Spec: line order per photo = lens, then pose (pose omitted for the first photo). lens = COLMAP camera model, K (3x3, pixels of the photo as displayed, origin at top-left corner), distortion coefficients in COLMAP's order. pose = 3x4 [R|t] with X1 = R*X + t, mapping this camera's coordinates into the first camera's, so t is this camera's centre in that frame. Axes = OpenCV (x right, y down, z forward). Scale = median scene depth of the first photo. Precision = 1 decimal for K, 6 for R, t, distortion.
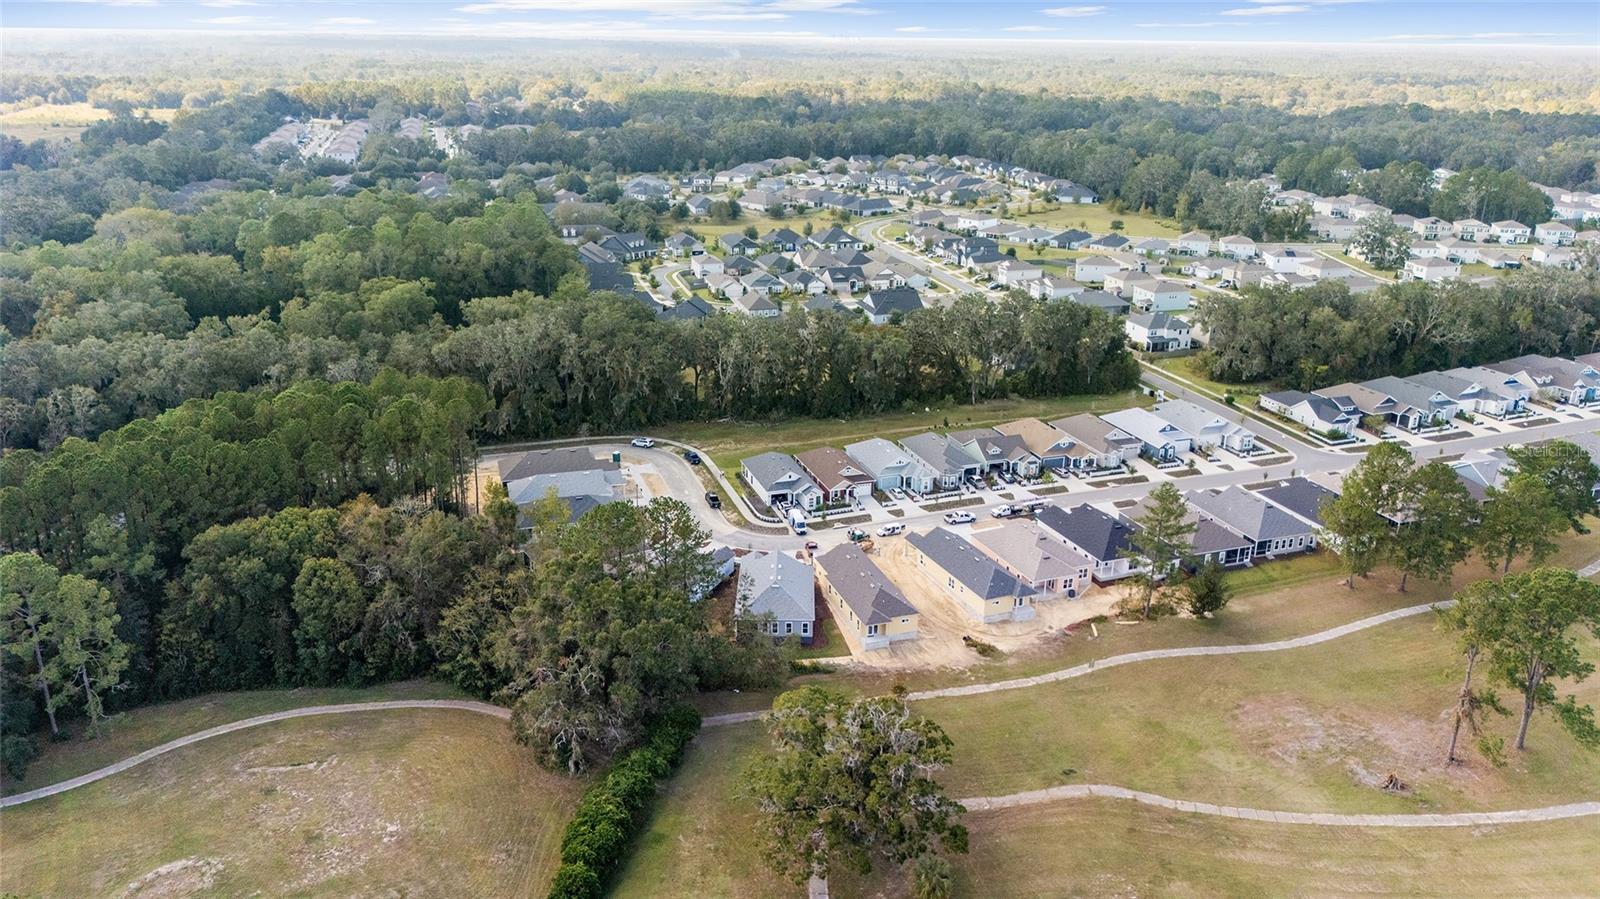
lens RADIAL K [[1169.6, 0, 800.0], [0, 1169.6, 449.5], [0, 0, 1]] dist [0.061585, -0.062196]
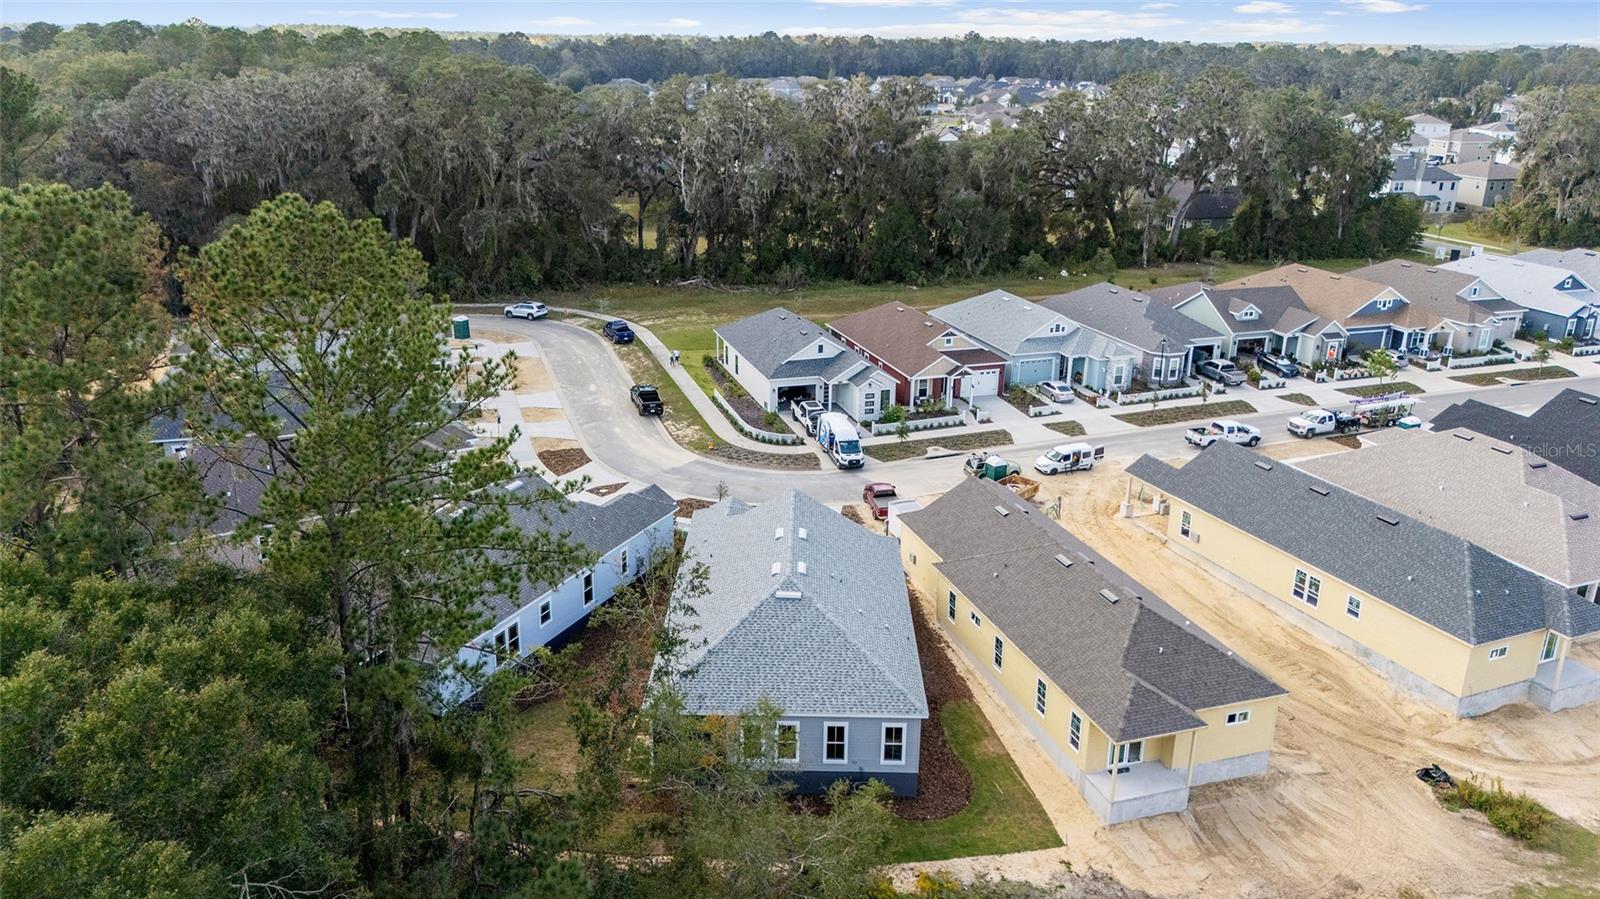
lens RADIAL K [[1179.8, 0, 800.0], [0, 1179.8, 449.5], [0, 0, 1]] dist [0.038407, -0.070726]
pose [[0.999960, 0.003656, -0.008224, -0.012352], [-0.003702, 0.999977, -0.005621, 0.063158], [0.008203, 0.005651, 0.999950, 0.544283]]
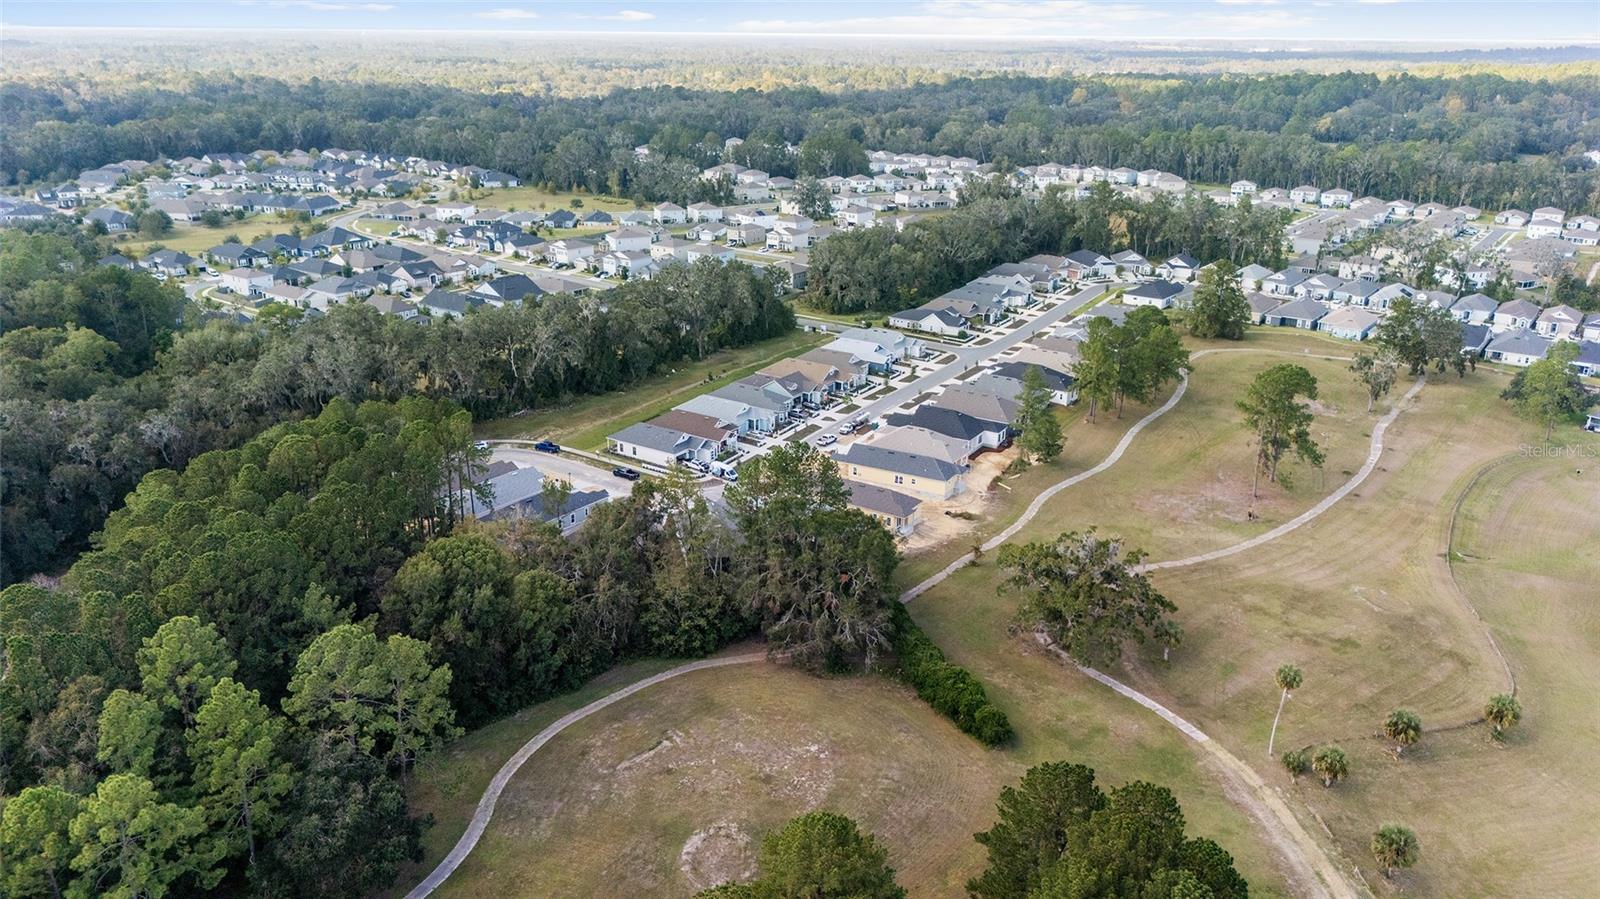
lens RADIAL K [[1169.6, 0, 800.0], [0, 1169.6, 449.5], [0, 0, 1]] dist [0.061585, -0.062196]
pose [[0.792537, -0.204996, 0.574336, -0.537724], [0.199170, 0.977171, 0.073941, -0.023386], [-0.576382, 0.055789, 0.815274, 0.049215]]
